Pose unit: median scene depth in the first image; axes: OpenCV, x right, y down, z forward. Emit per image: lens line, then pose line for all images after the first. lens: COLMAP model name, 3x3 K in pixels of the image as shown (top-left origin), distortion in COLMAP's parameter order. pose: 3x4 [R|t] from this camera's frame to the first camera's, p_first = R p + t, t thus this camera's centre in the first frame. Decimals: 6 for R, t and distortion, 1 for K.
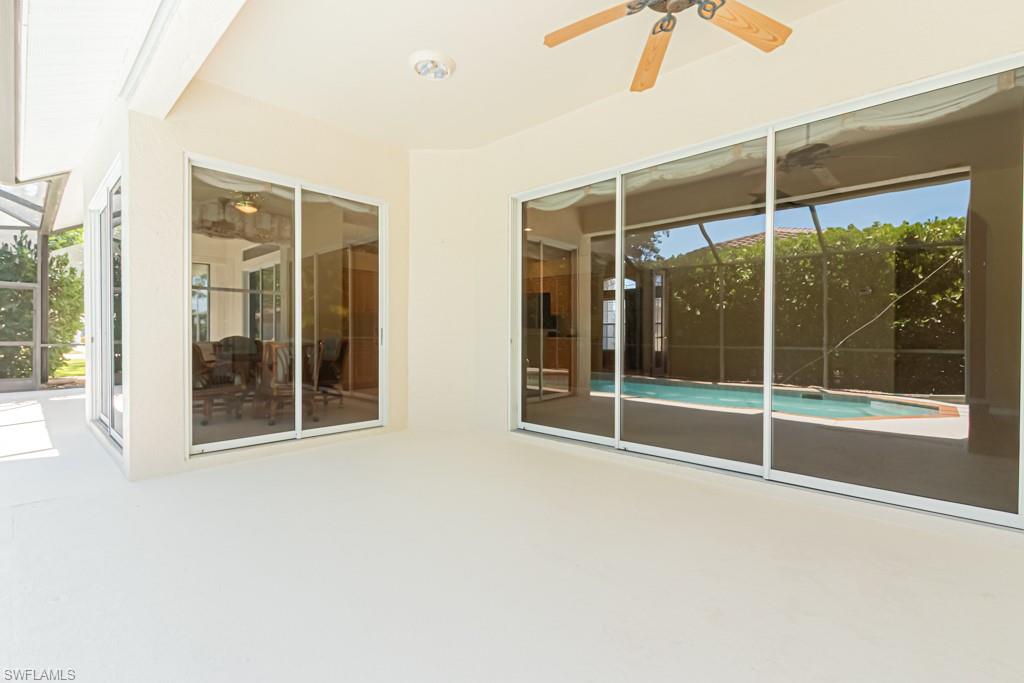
lens RADIAL K [[465.4, 0, 508.5], [0, 465.4, 337.3], [0, 0, 1]] dist [0.000507, 0.000051]
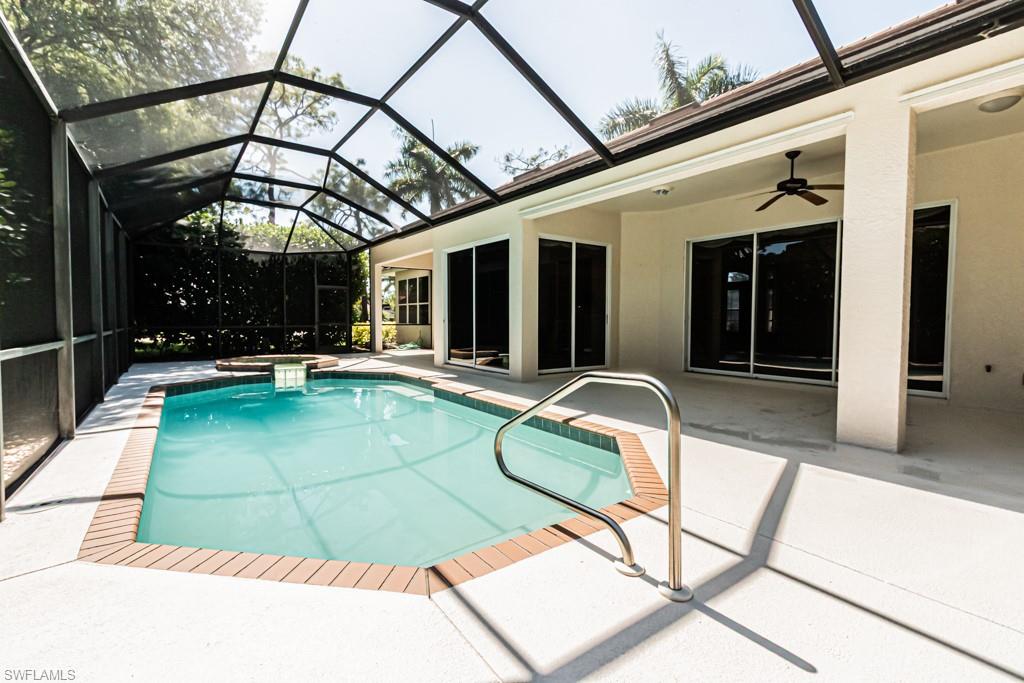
lens RADIAL K [[461.4, 0, 500.4], [0, 461.4, 334.4], [0, 0, 1]] dist [-0.002520, 0.000658]
pose [[0.981083, 0.007414, -0.193447, -0.374343], [-0.002119, 0.999618, 0.027564, 0.010496], [0.193578, -0.026633, 0.980723, -0.944316]]
